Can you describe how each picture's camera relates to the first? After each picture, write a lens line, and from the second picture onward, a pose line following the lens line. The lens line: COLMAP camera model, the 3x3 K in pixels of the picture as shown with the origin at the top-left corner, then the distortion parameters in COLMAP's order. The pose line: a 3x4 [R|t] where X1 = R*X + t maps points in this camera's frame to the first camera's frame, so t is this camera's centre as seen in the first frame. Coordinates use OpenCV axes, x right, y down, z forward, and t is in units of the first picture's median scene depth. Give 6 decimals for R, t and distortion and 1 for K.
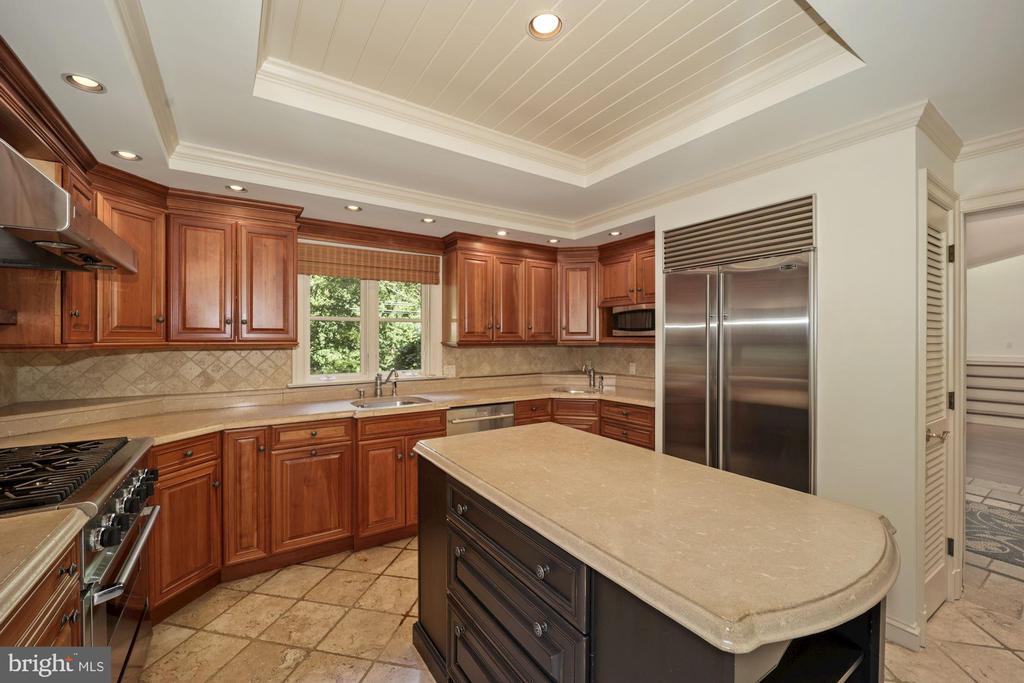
lens RADIAL K [[414.5, 0, 510.3], [0, 414.5, 338.2], [0, 0, 1]] dist [0.000110, 0.000052]
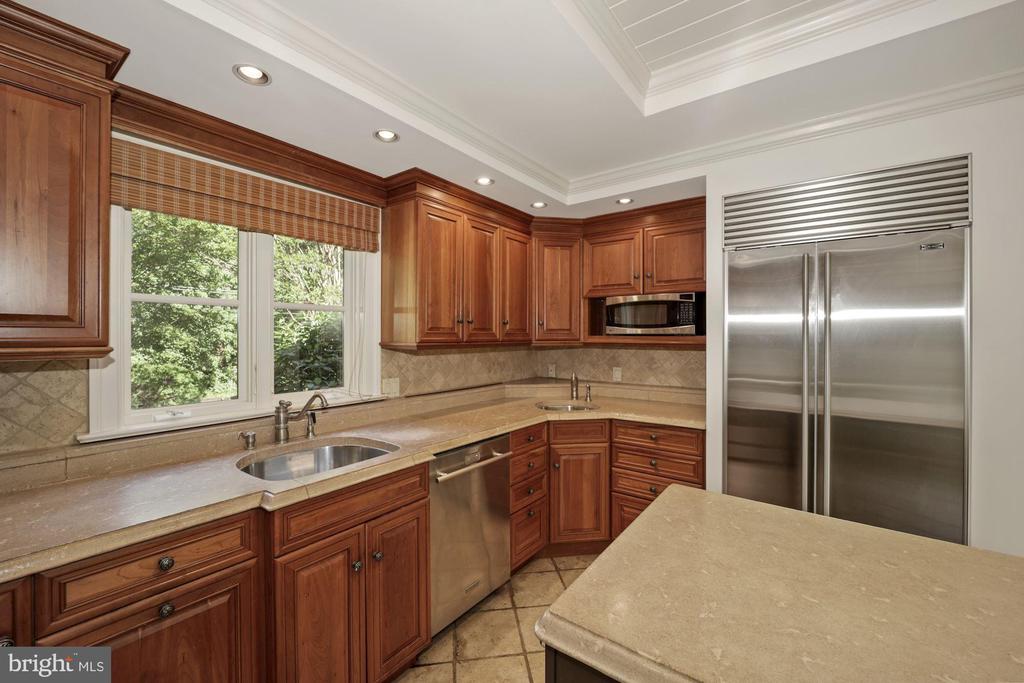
lens RADIAL K [[413.8, 0, 512.0], [0, 413.8, 336.5], [0, 0, 1]] dist [-0.000487, -0.008419]
pose [[0.939662, 0.000856, 0.342103, -0.206727], [-0.001954, 0.999994, 0.002866, -0.003277], [-0.342098, -0.003361, 0.939658, 0.353604]]
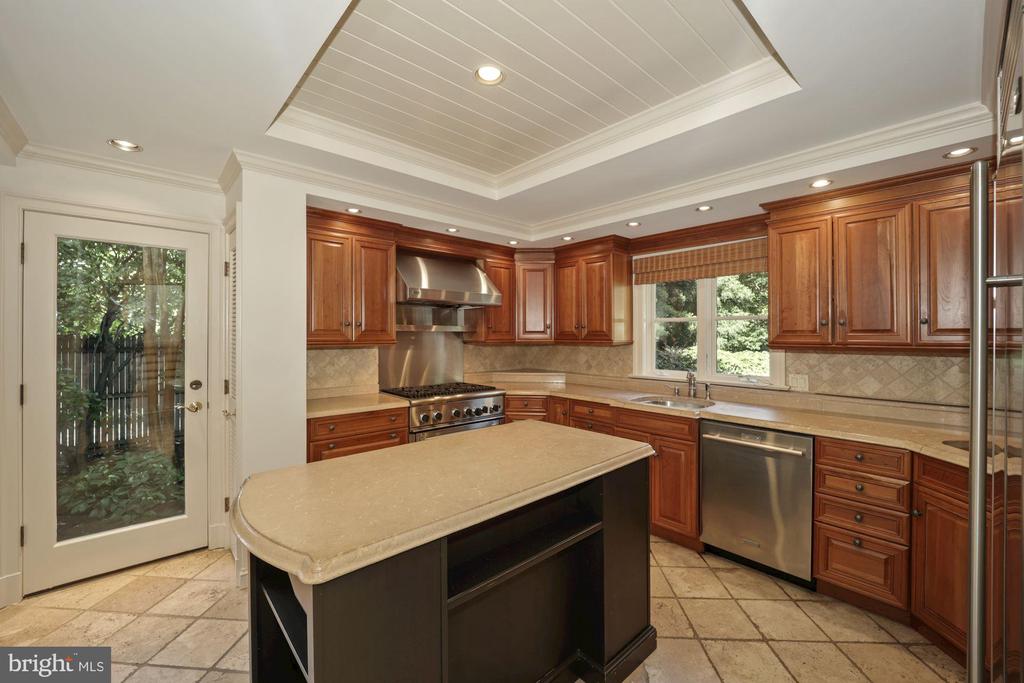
lens RADIAL K [[411.8, 0, 505.1], [0, 411.8, 332.4], [0, 0, 1]] dist [-0.011141, 0.000102]
pose [[0.142205, -0.005947, -0.989819, 0.559669], [0.000876, 0.999982, -0.005883, -0.008088], [0.989837, -0.000031, 0.142208, 0.398211]]
